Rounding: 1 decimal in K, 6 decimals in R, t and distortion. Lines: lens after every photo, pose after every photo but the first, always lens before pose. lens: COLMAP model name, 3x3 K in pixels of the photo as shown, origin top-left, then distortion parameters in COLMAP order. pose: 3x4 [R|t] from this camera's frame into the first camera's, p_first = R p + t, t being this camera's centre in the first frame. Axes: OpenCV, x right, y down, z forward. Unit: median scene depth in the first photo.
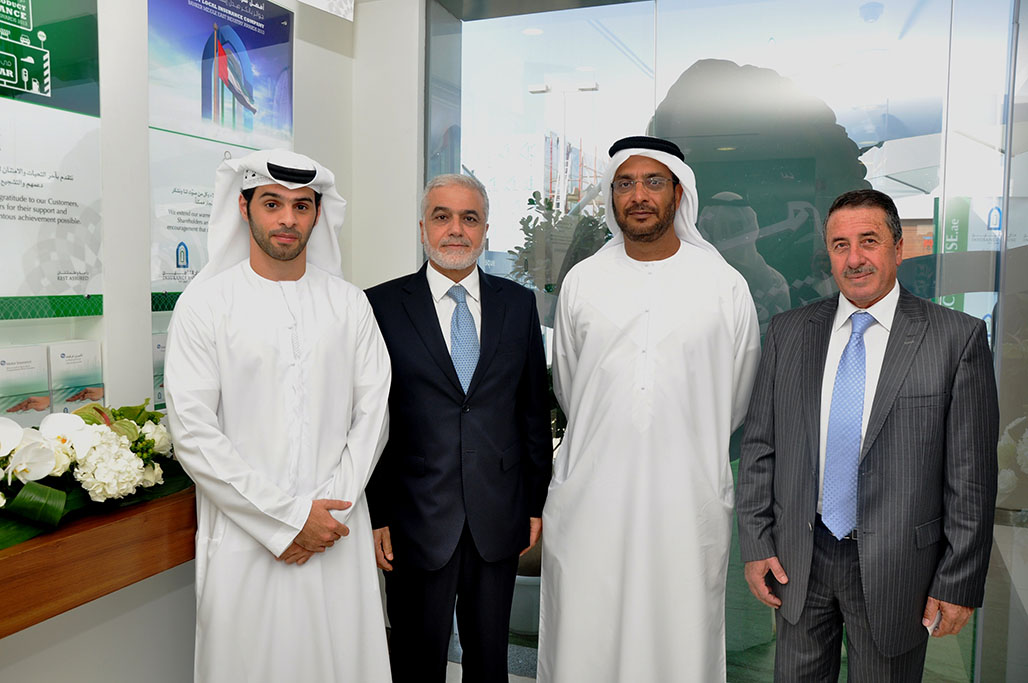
lens RADIAL K [[829.8, 0, 512.8], [0, 829.8, 341.6], [0, 0, 1]] dist [-0.006454, -0.002349]
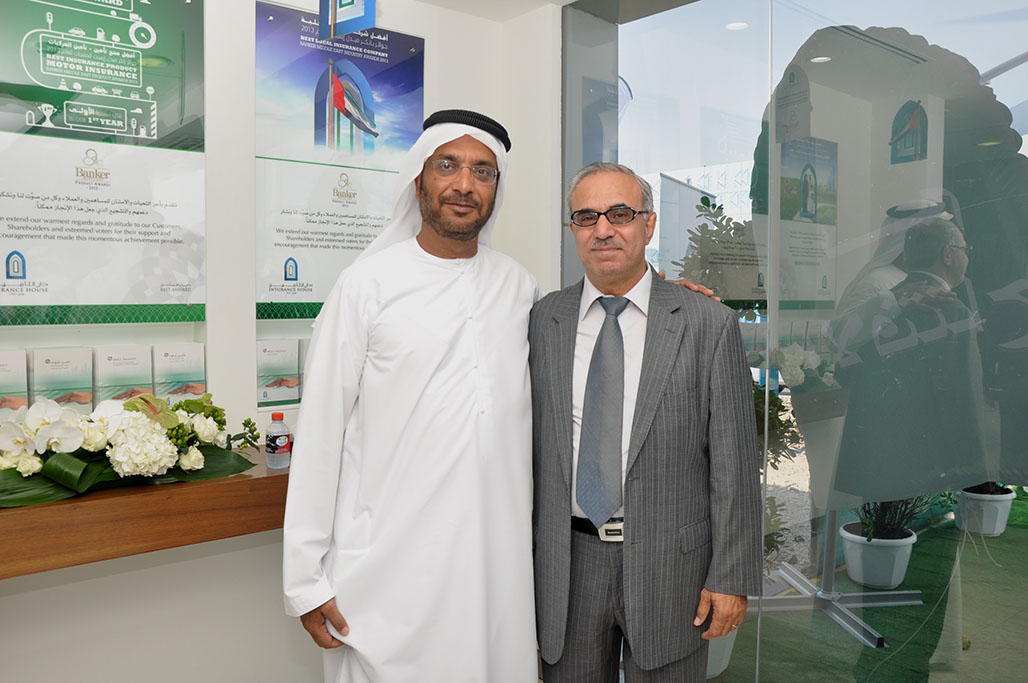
lens RADIAL K [[808.4, 0, 514.3], [0, 808.4, 353.5], [0, 0, 1]] dist [-0.004355, -0.132381]
pose [[0.888724, 0.016652, -0.458139, 0.431620], [-0.023750, 0.999670, -0.009738, 0.014549], [0.457826, 0.019535, 0.888827, 0.206972]]
